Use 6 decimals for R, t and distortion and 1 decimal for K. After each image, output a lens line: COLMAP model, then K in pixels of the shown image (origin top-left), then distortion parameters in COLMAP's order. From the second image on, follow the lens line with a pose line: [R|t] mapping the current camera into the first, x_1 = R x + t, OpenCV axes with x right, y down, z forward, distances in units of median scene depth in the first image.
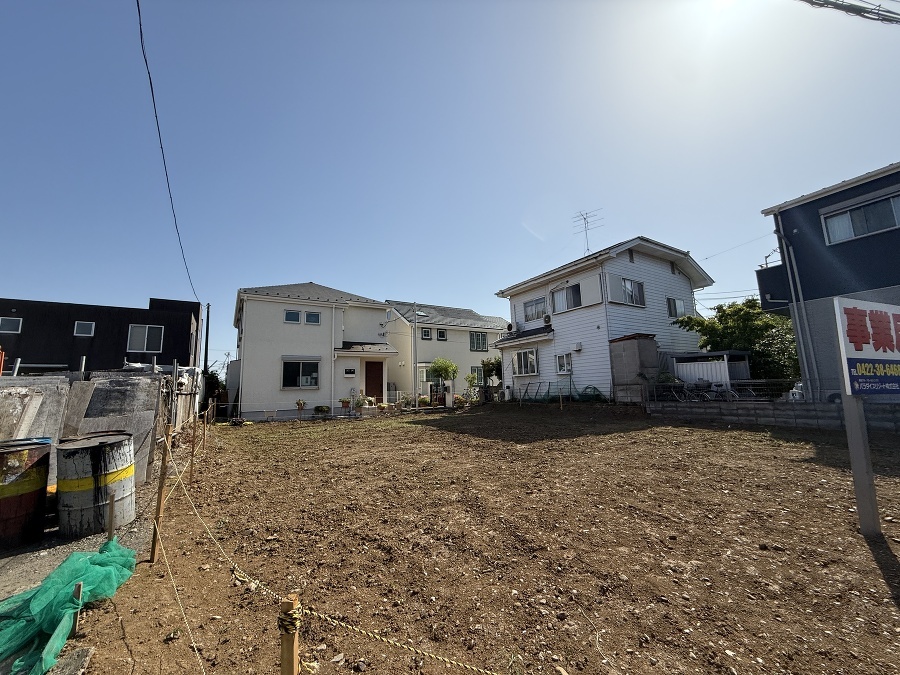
lens RADIAL K [[358.8, 0, 448.2], [0, 358.8, 336.9], [0, 0, 1]] dist [-0.000492, 0.000563]
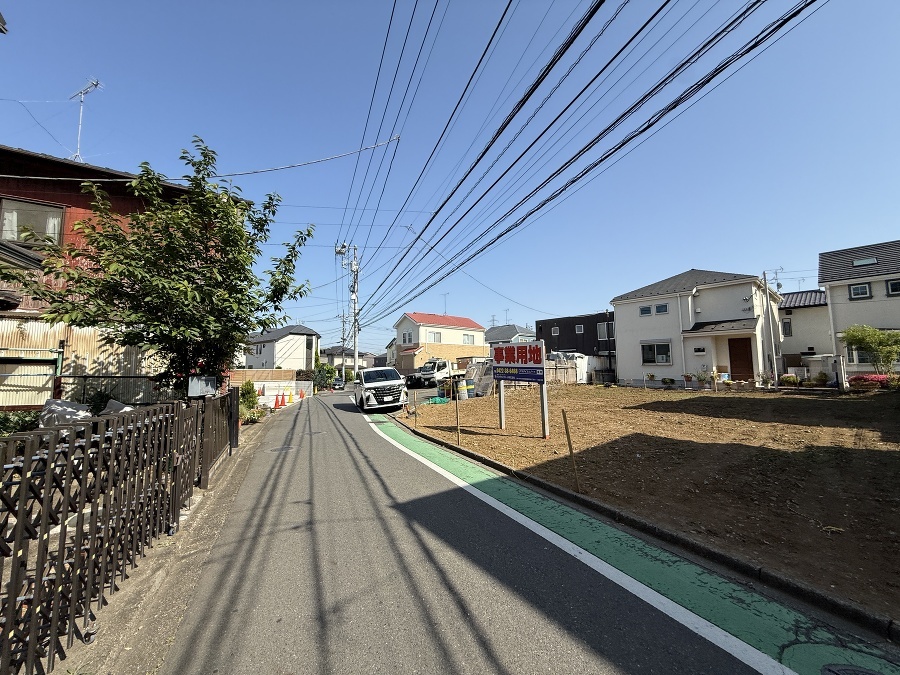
lens RADIAL K [[358.8, 0, 448.2], [0, 358.8, 336.9], [0, 0, 1]] dist [-0.000492, 0.000563]
pose [[0.164938, -0.057891, -0.984603, 0.766417], [0.148007, 0.988425, -0.033322, -0.025505], [0.975136, -0.140232, 0.171597, 0.041574]]
